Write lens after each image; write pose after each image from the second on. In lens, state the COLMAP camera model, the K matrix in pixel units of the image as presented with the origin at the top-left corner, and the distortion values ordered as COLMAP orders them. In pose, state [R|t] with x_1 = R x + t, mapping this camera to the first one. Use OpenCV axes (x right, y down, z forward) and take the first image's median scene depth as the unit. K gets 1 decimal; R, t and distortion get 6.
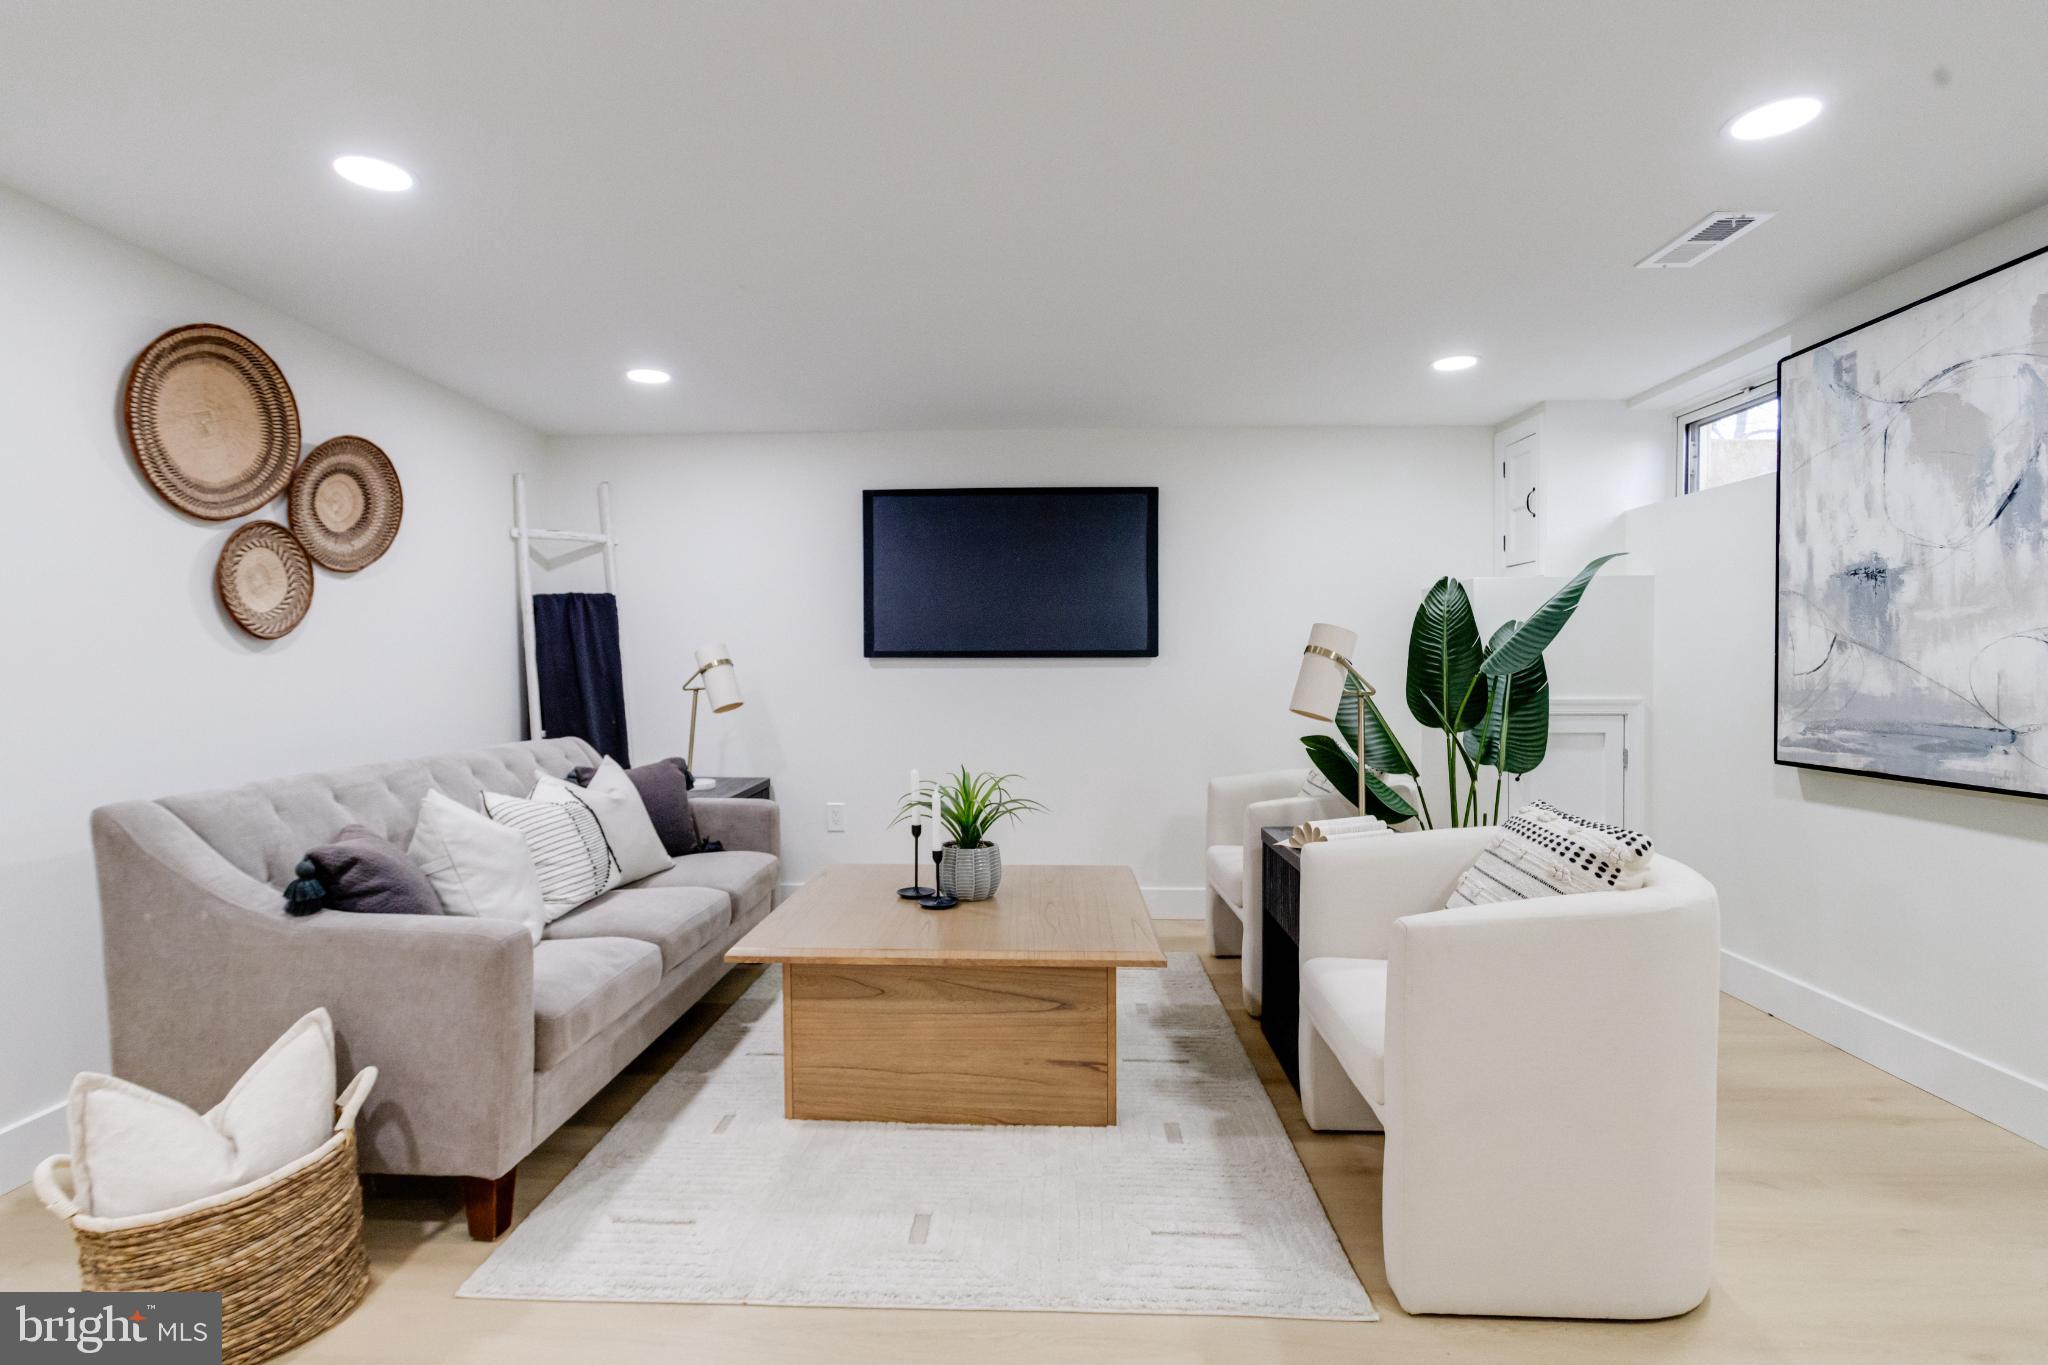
lens RADIAL K [[970.5, 0, 1024.0], [0, 970.5, 682.5], [0, 0, 1]] dist [-0.031261, 0.011318]
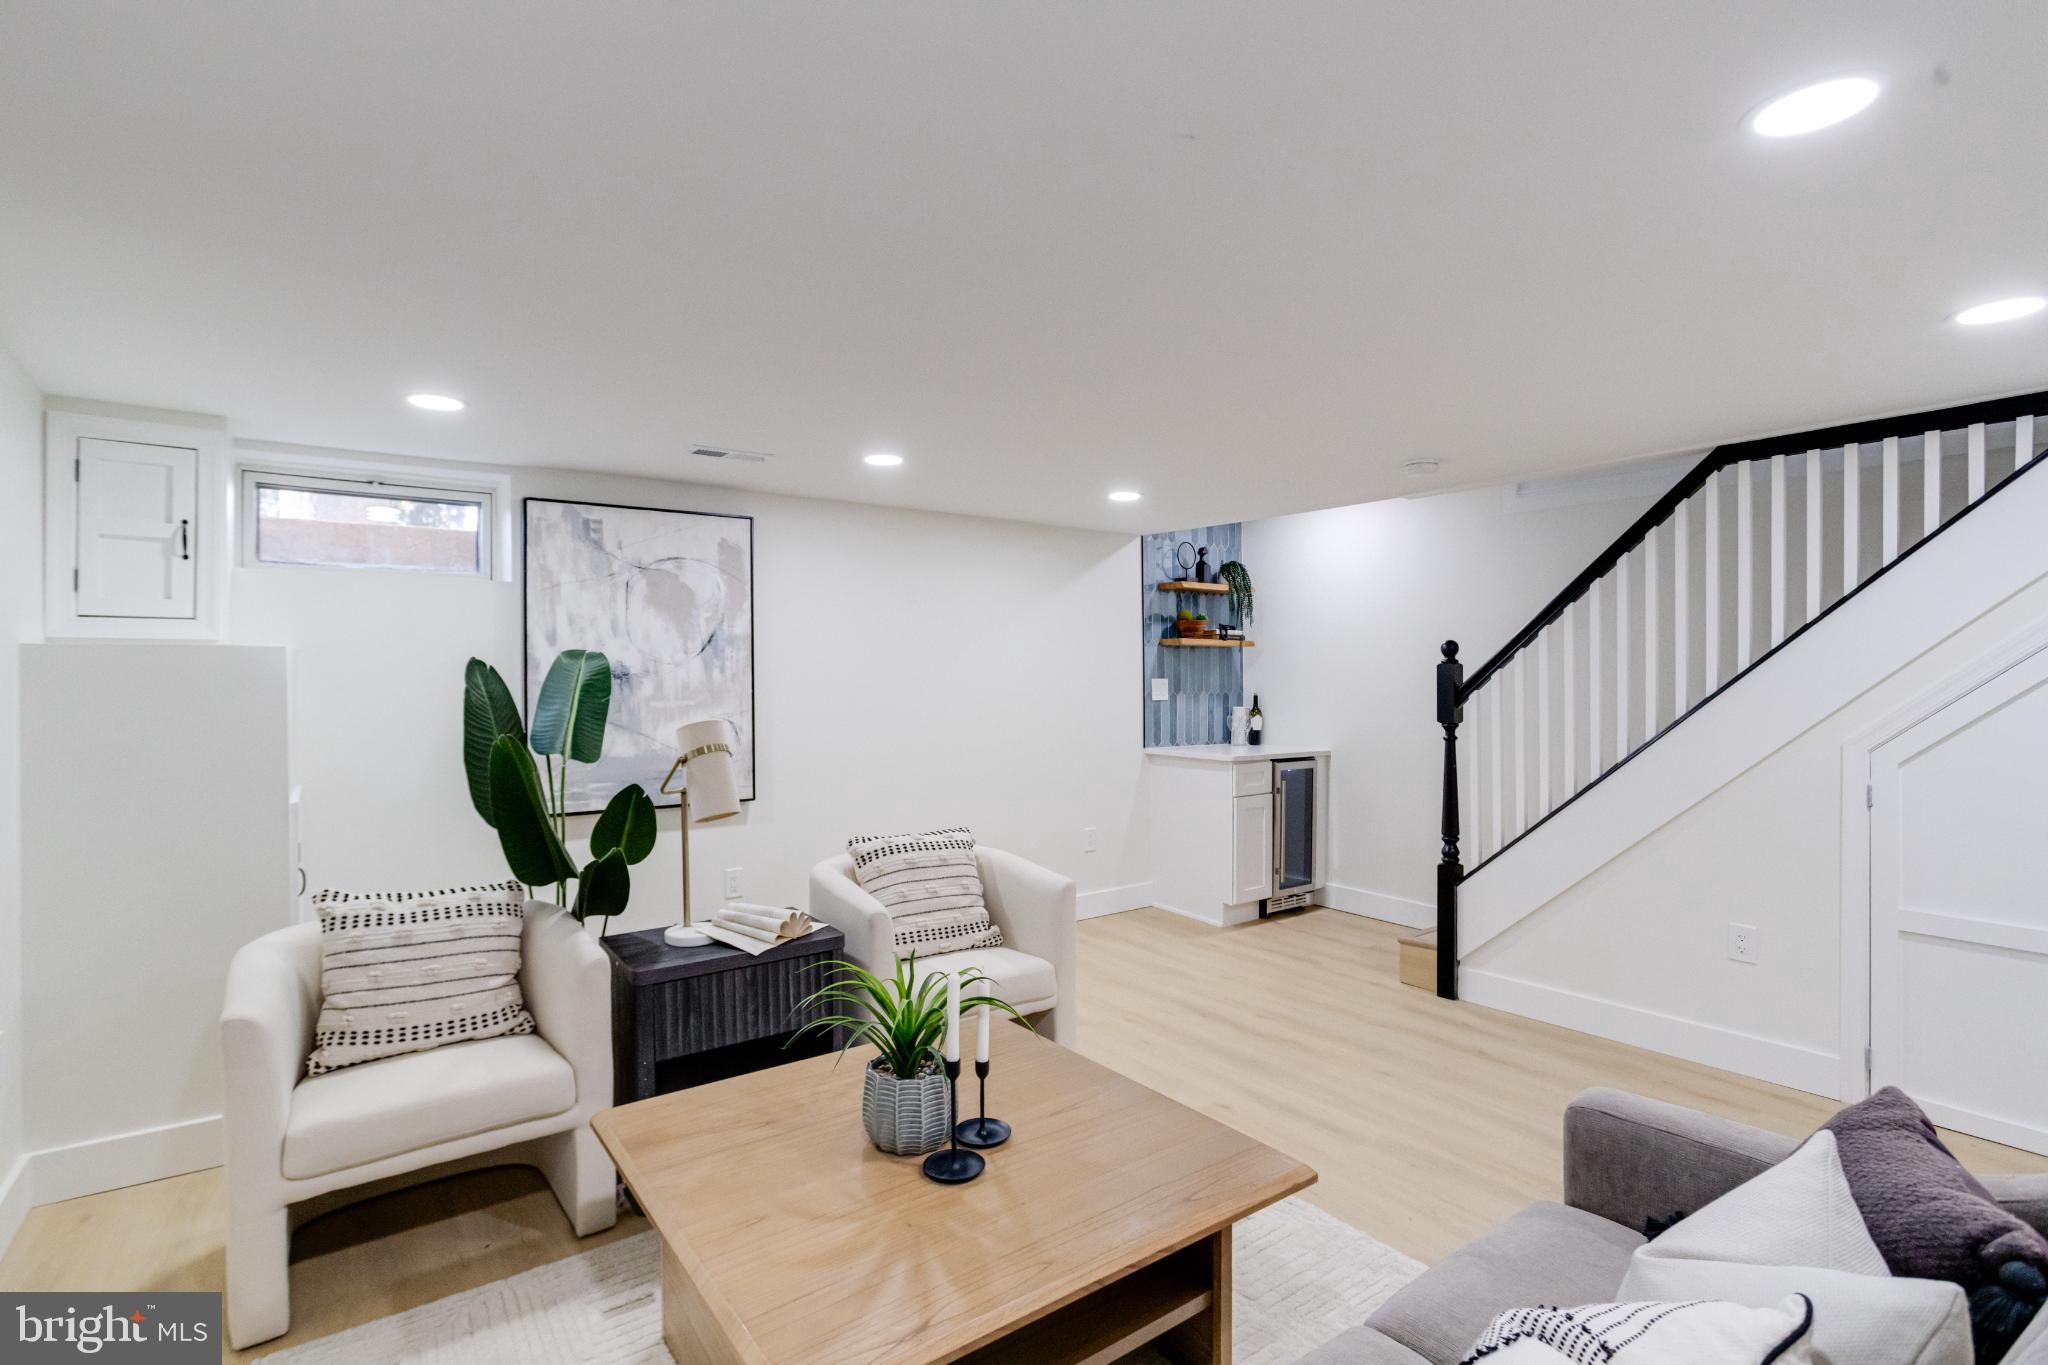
lens RADIAL K [[970.5, 0, 1024.0], [0, 970.5, 682.5], [0, 0, 1]] dist [-0.031261, 0.011318]
pose [[-0.617283, -0.000577, 0.786741, -0.692574], [0.018922, 0.999700, 0.015579, -0.115777], [-0.786514, 0.024503, -0.617086, 1.447488]]
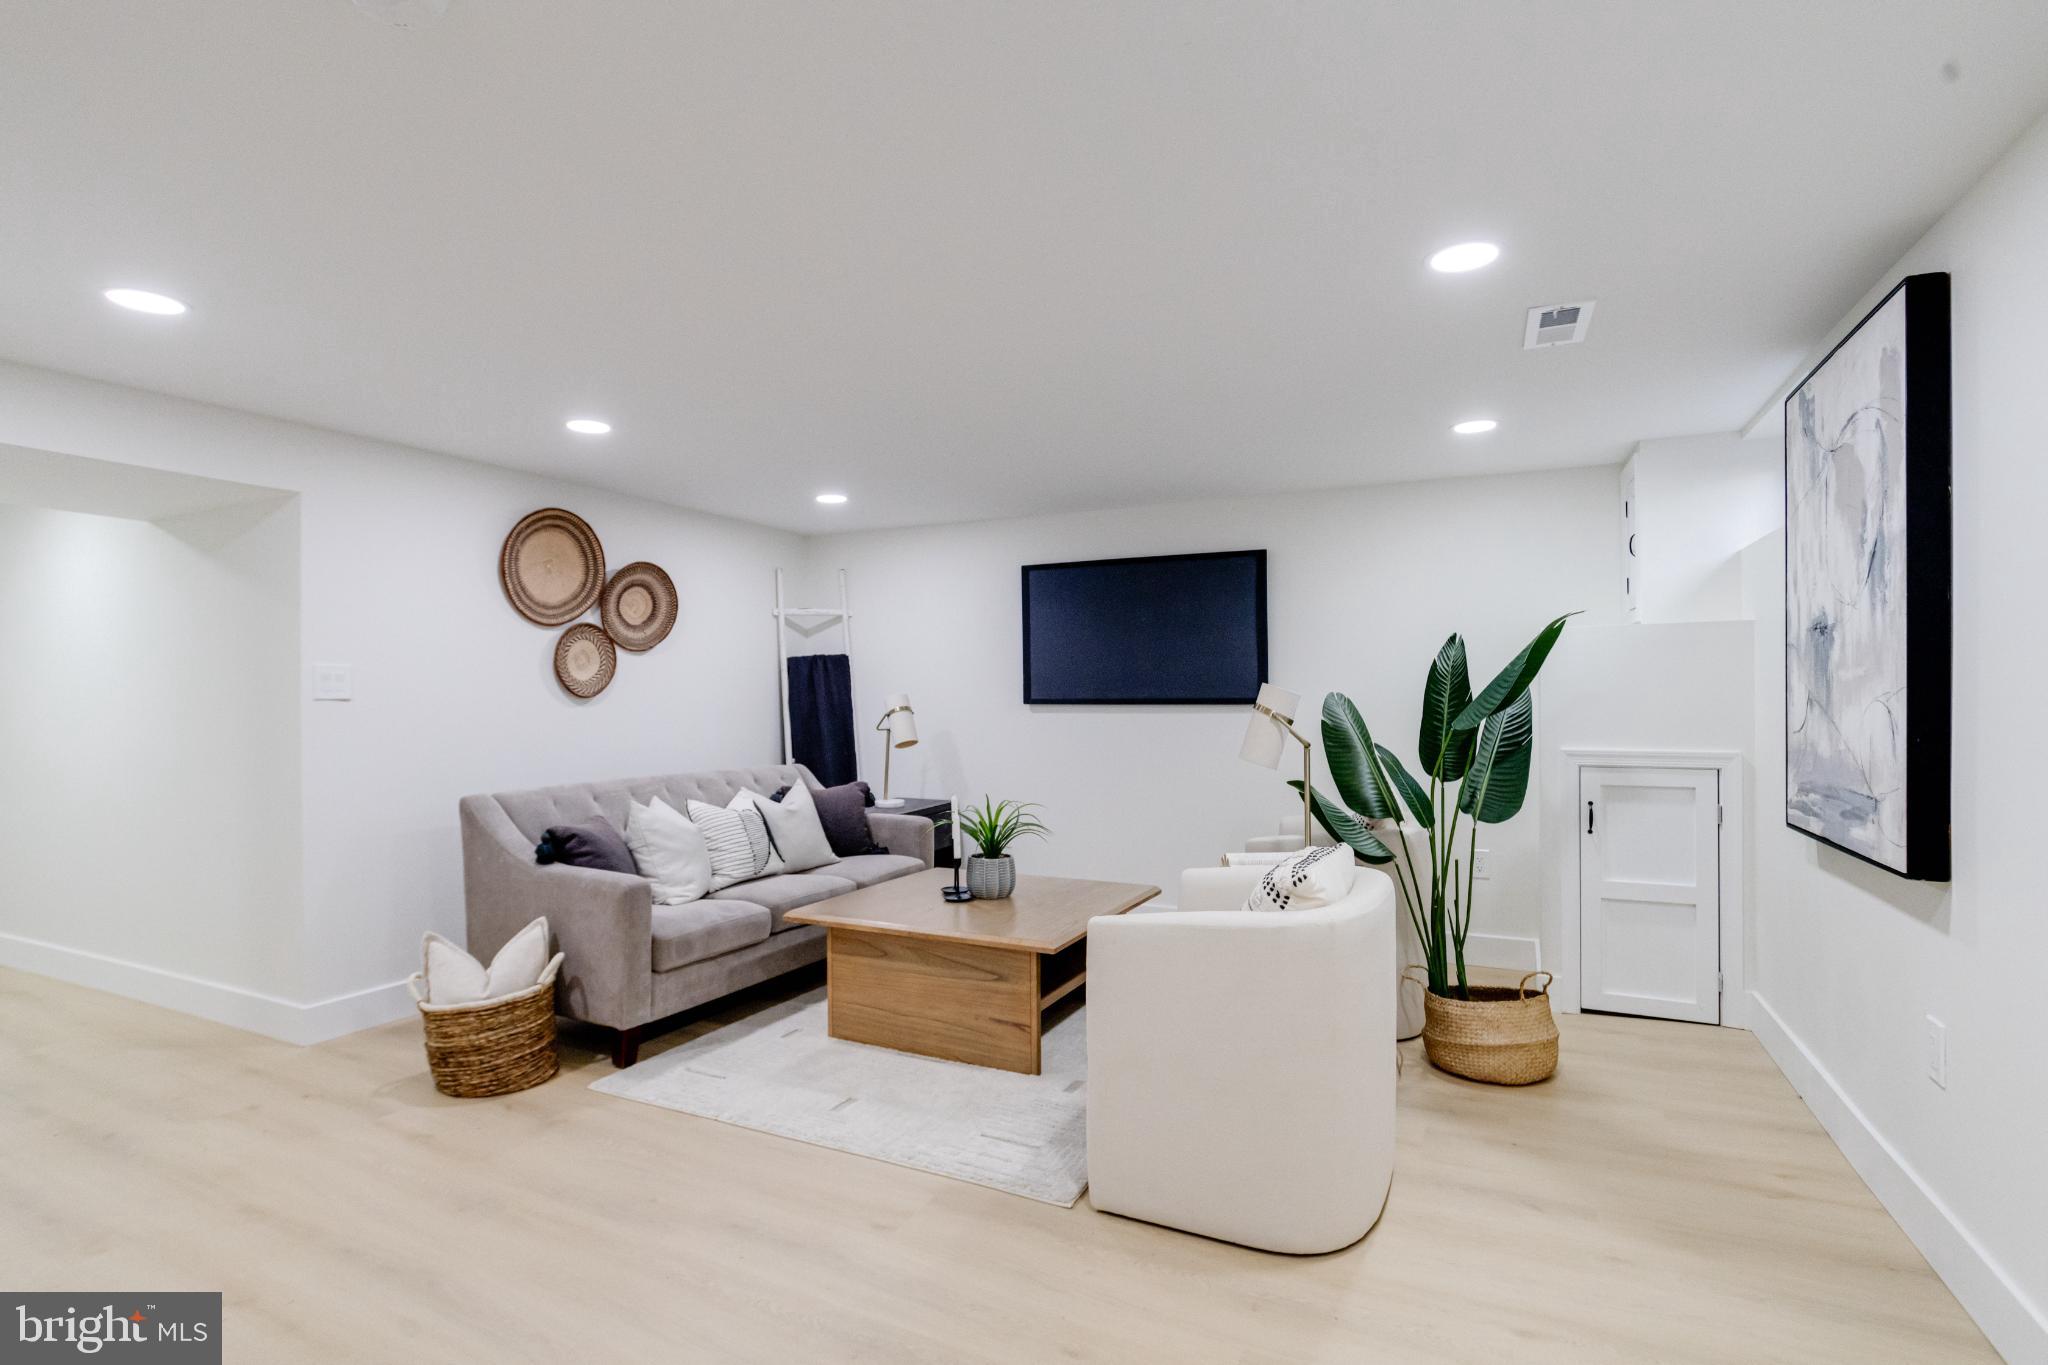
lens RADIAL K [[984.0, 0, 1022.7], [0, 984.0, 698.0], [0, 0, 1]] dist [-0.029251, 0.000388]
pose [[0.915875, -0.000255, -0.401462, 0.551580], [-0.005512, 0.999898, -0.013209, -0.028791], [0.401425, 0.014311, 0.915780, -0.203315]]
